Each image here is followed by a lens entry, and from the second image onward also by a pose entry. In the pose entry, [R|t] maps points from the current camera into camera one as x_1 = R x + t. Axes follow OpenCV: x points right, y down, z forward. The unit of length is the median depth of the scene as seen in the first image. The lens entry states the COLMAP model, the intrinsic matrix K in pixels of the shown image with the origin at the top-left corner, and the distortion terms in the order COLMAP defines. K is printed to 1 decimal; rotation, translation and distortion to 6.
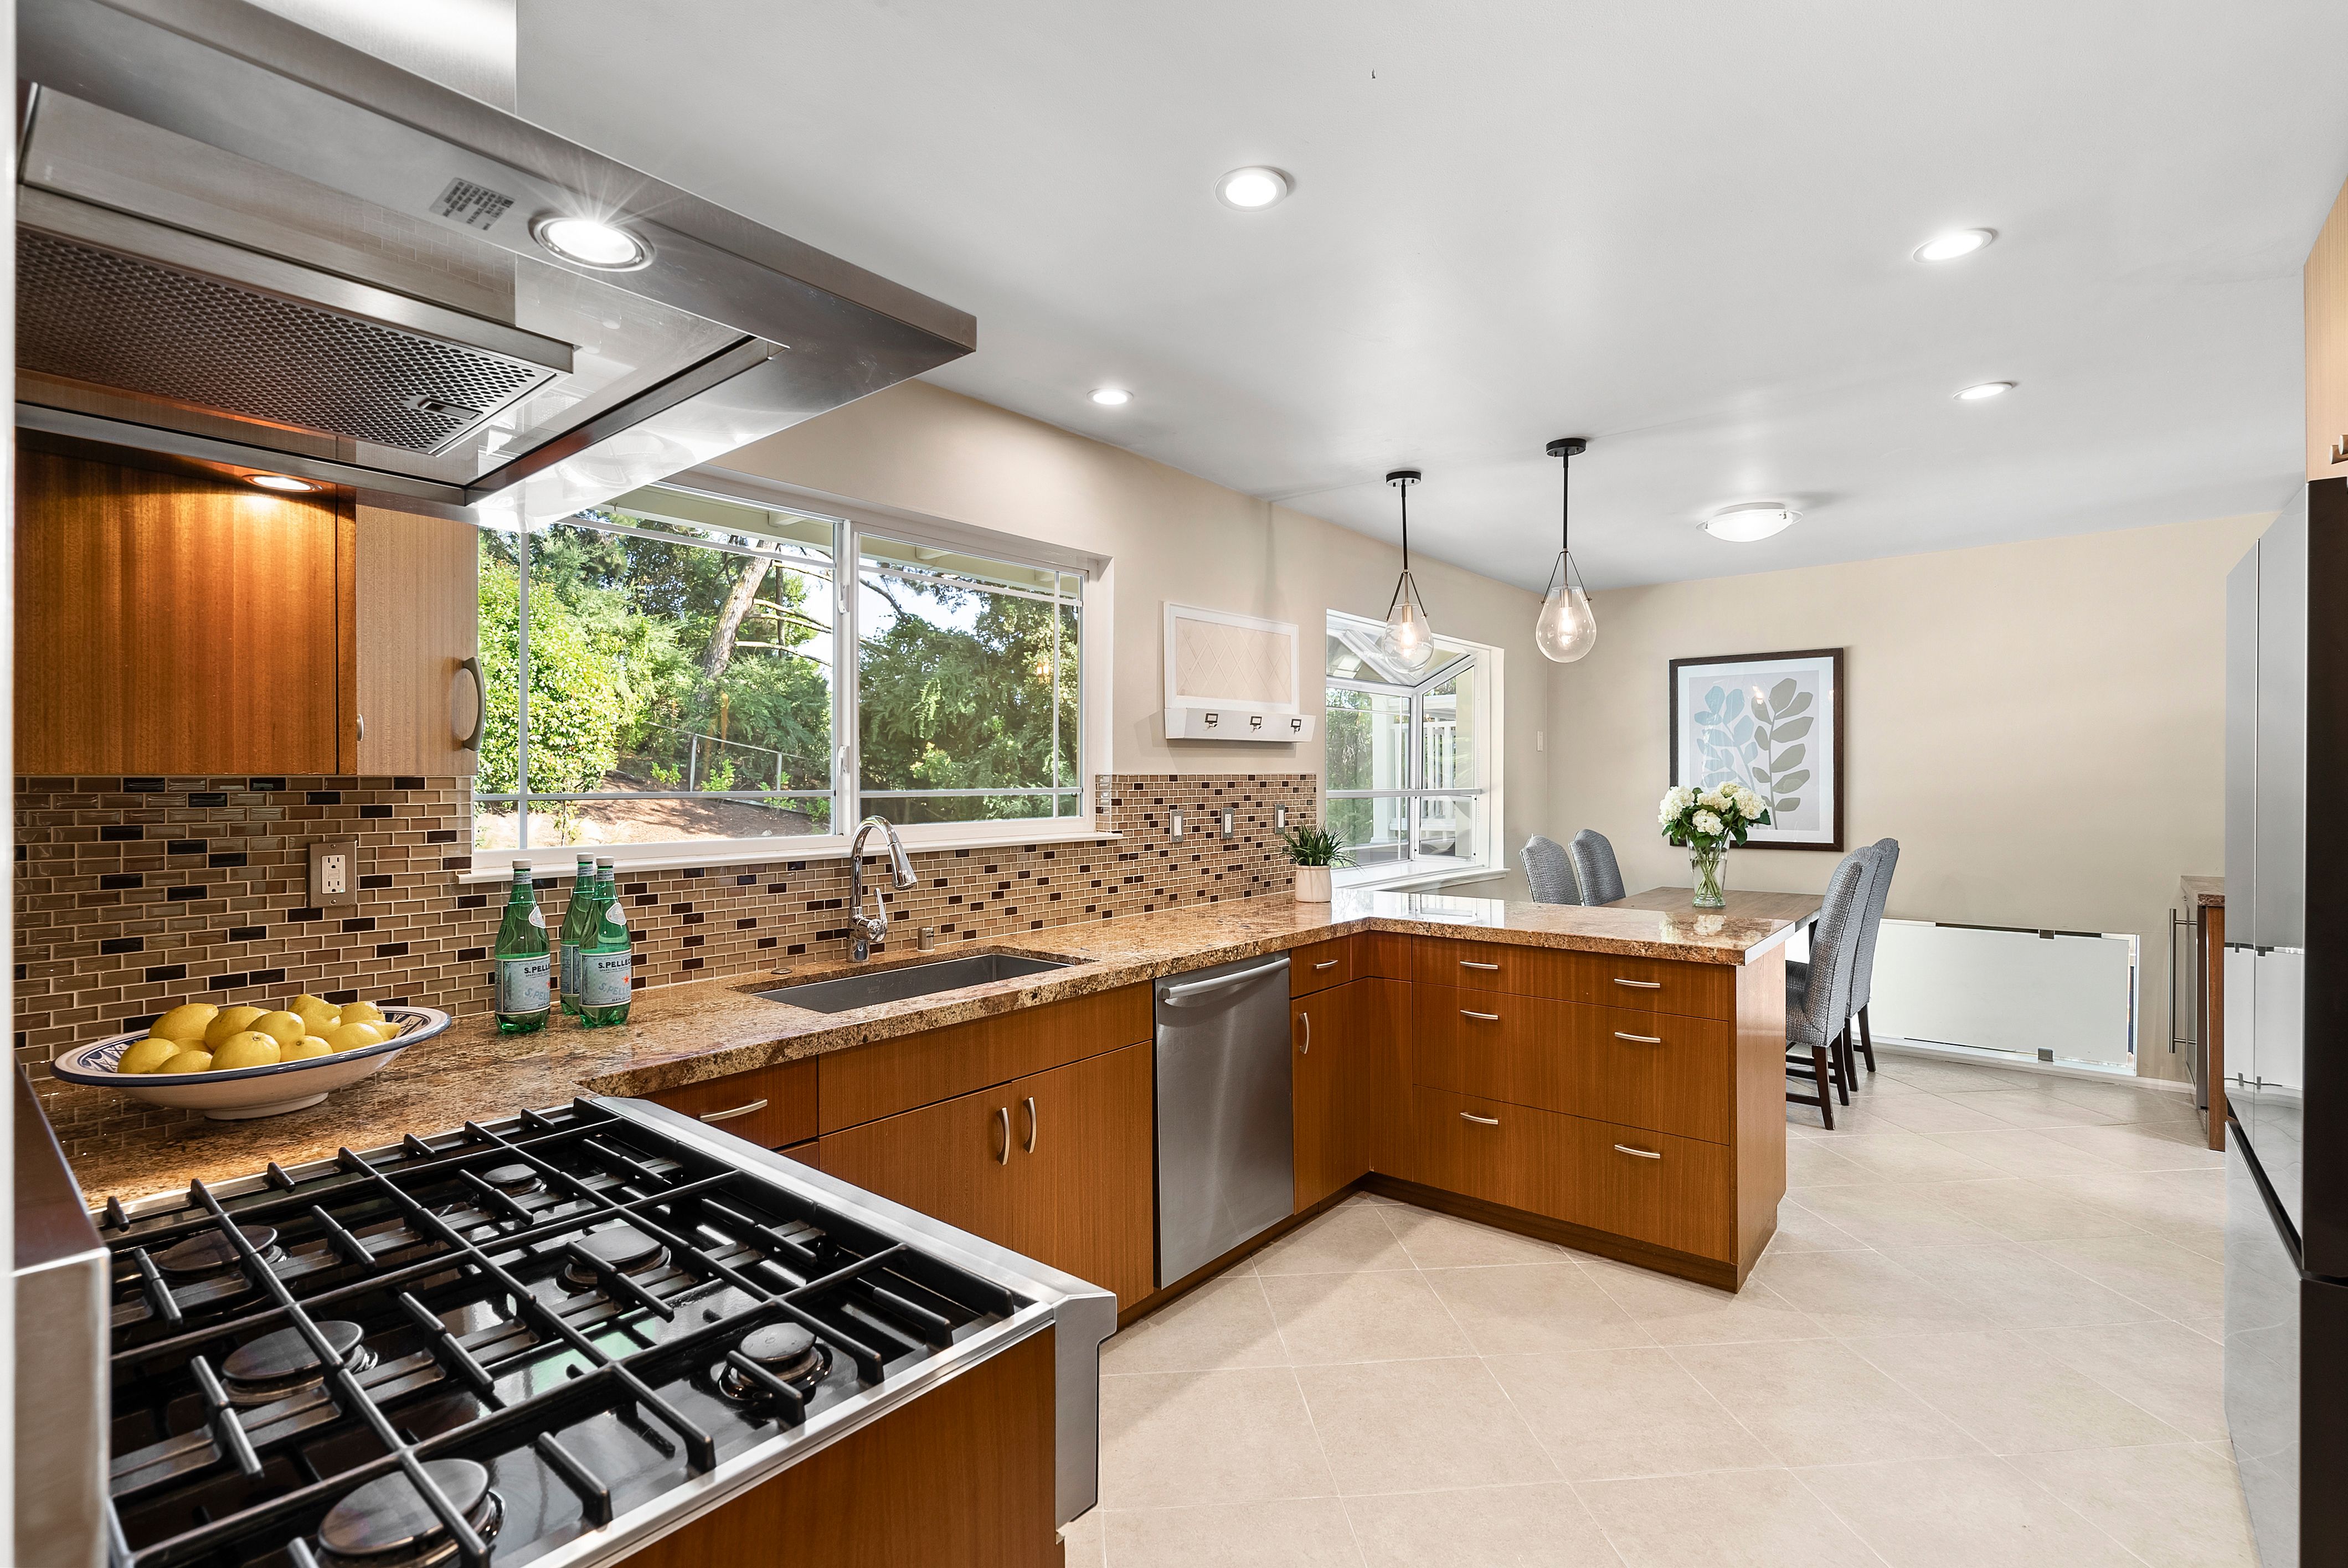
lens RADIAL K [[1074.0, 0, 1173.1], [0, 1074.0, 778.2], [0, 0, 1]] dist [-0.004519, 0.000517]
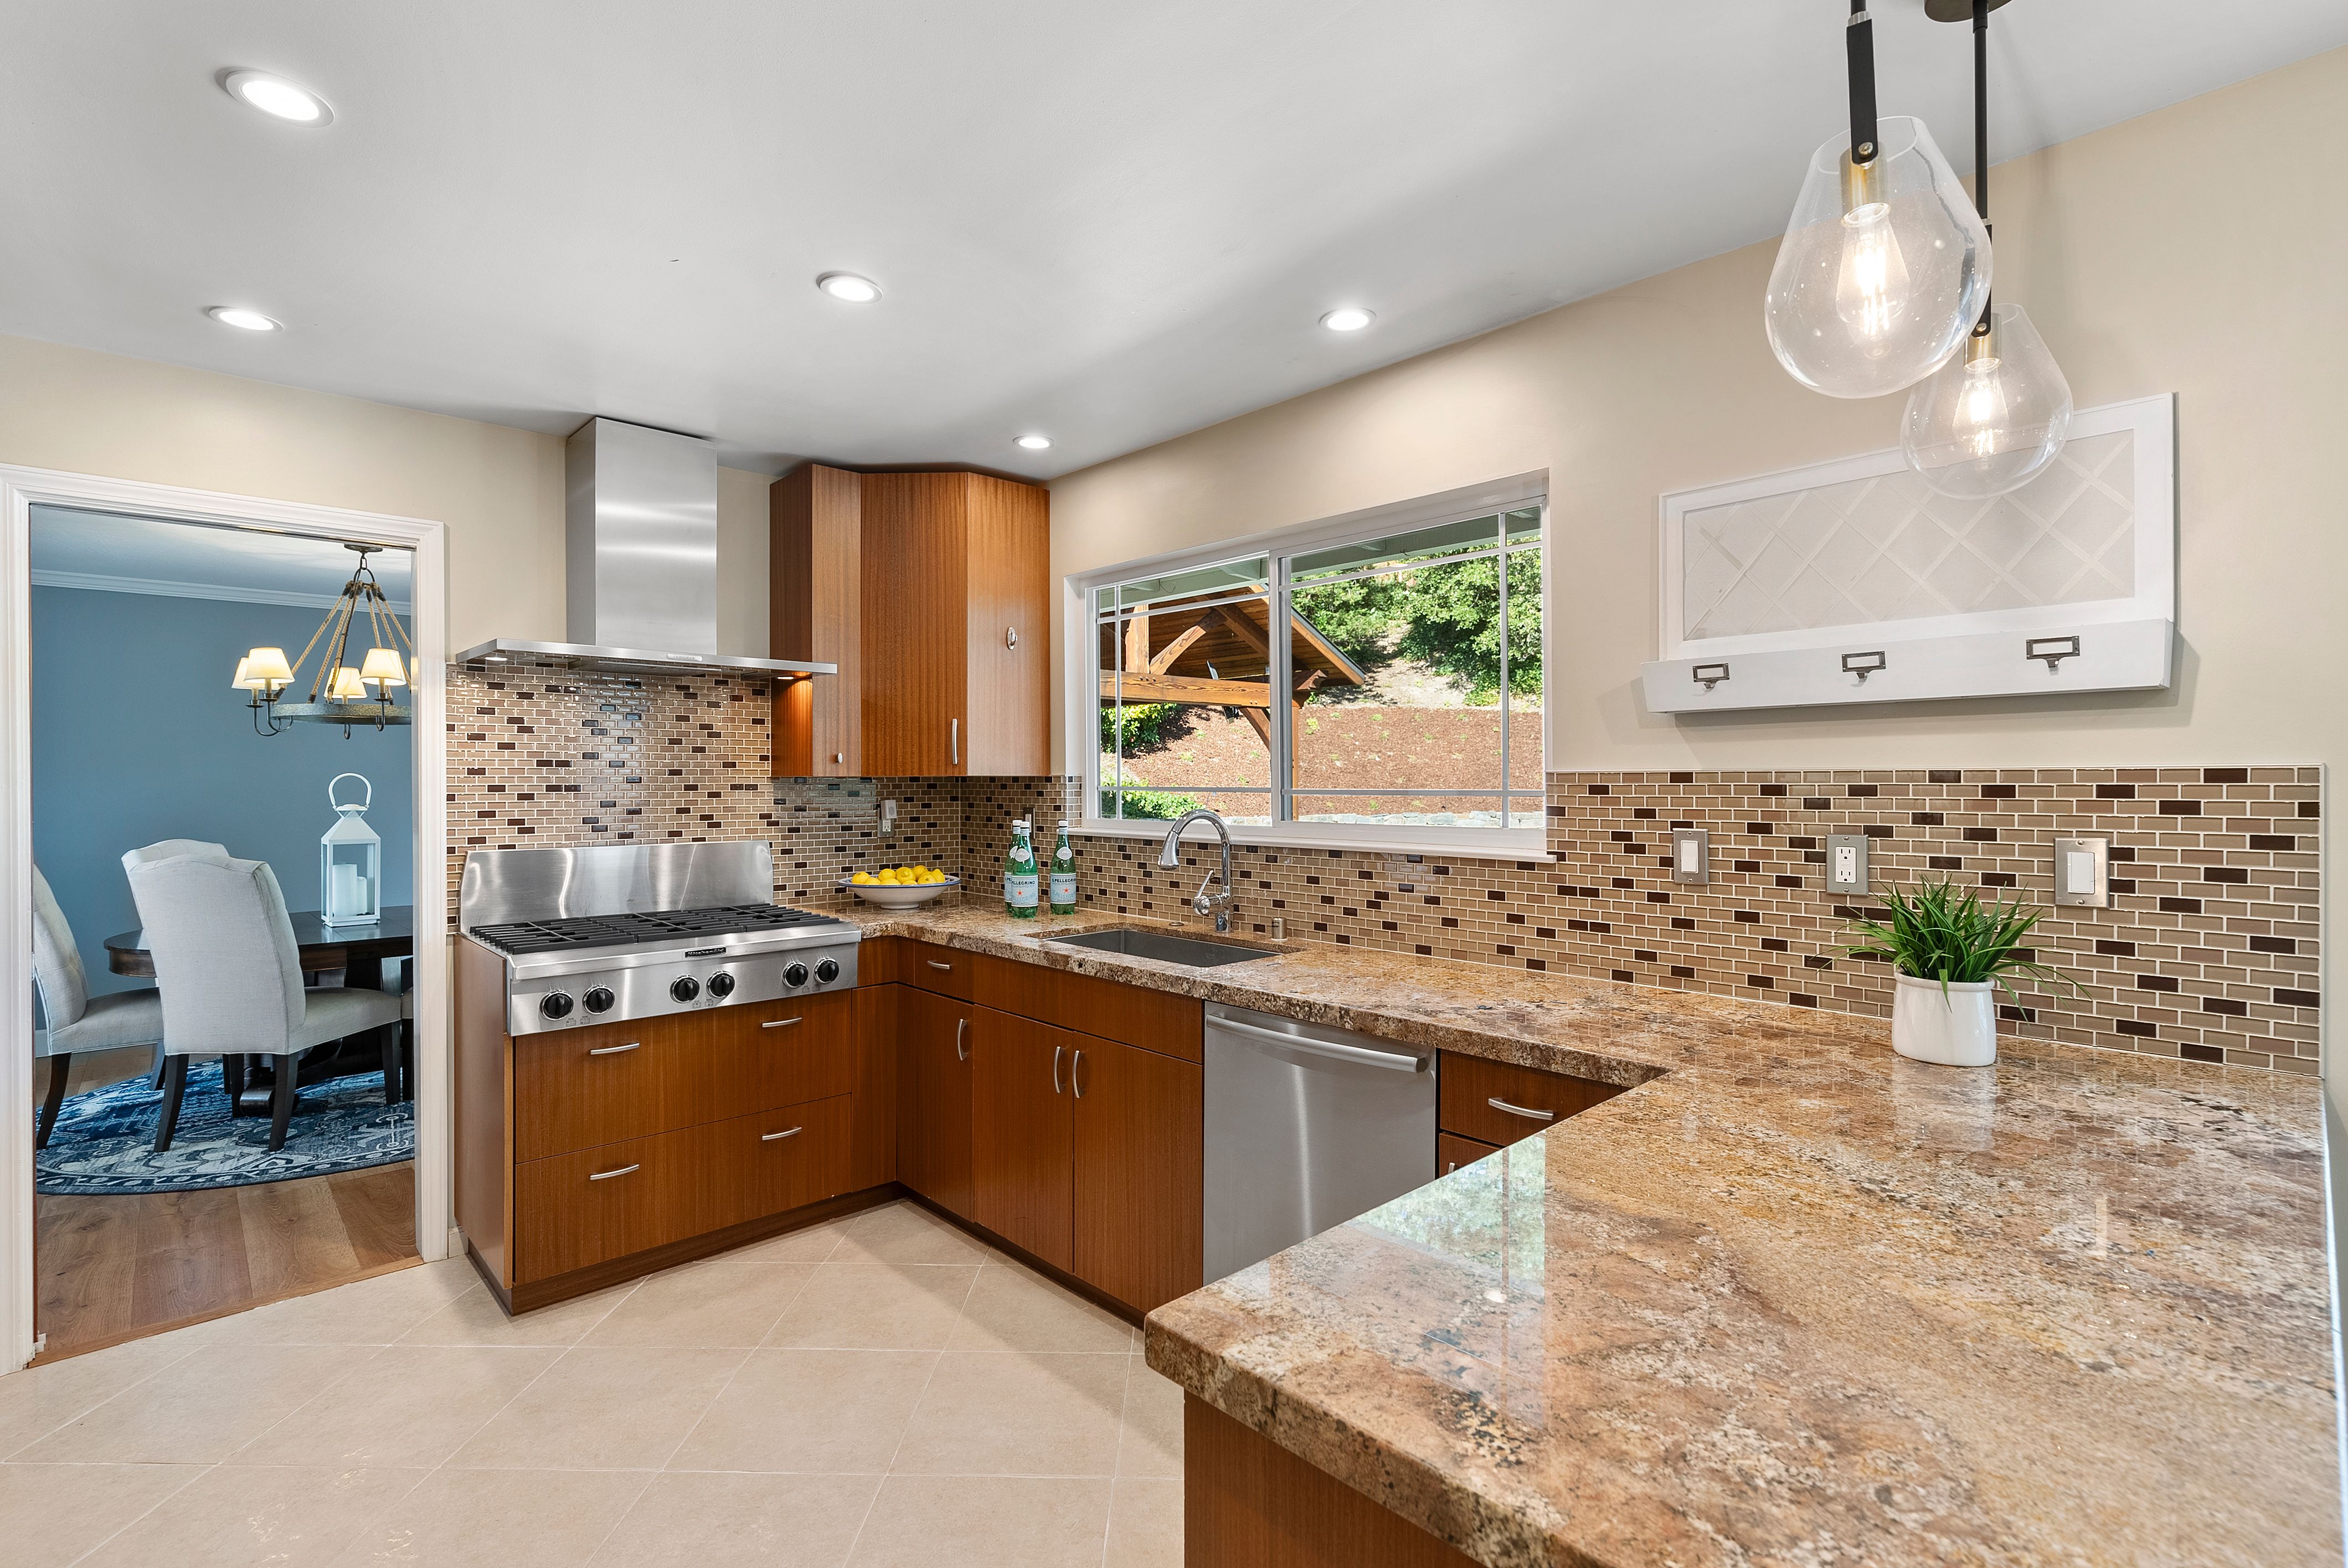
lens RADIAL K [[1074.0, 0, 1174.6], [0, 1074.0, 780.6], [0, 0, 1]] dist [-0.004519, 0.000517]
pose [[-0.121878, 0.005133, -0.992532, 0.674835], [0.001674, 0.999986, 0.004966, -0.001755], [0.992544, -0.001056, -0.121885, 0.829479]]
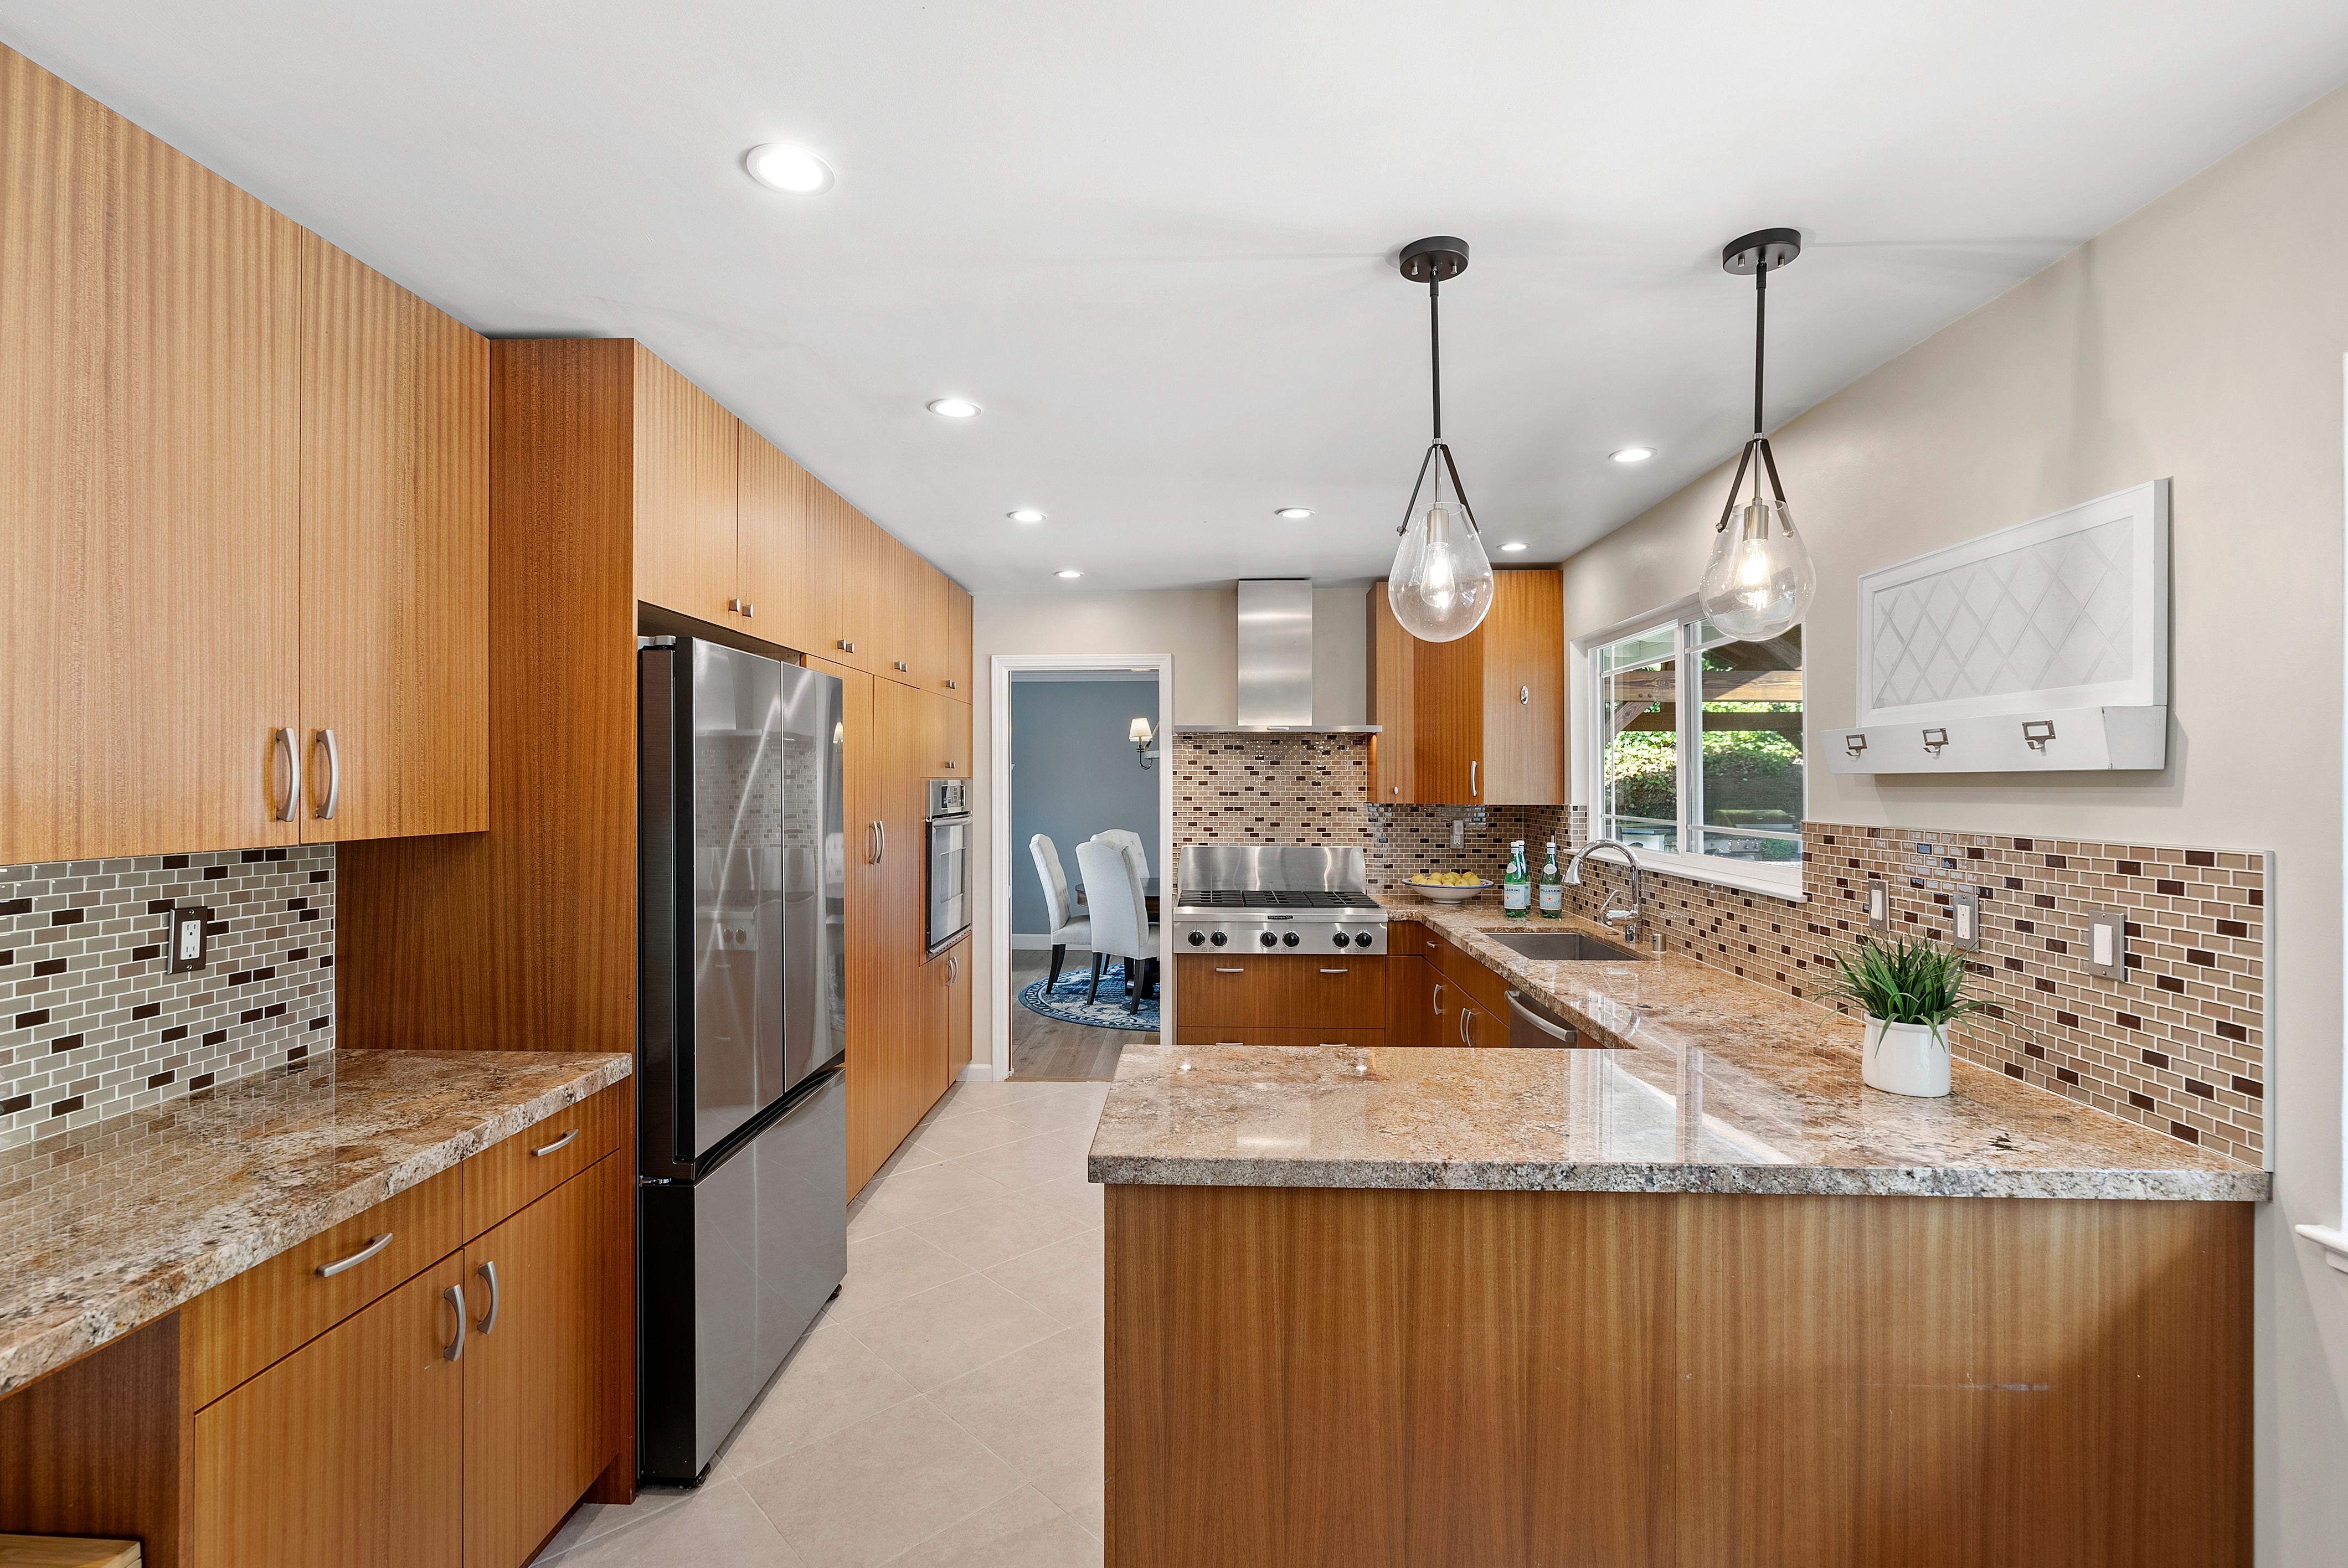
lens RADIAL K [[1074.0, 0, 1159.4], [0, 1074.0, 776.0], [0, 0, 1]] dist [-0.004519, 0.000517]
pose [[-0.797673, 0.002379, -0.603085, 0.804005], [0.002930, 0.999996, 0.000069, -0.038809], [0.603082, -0.001712, -0.797677, 1.333072]]
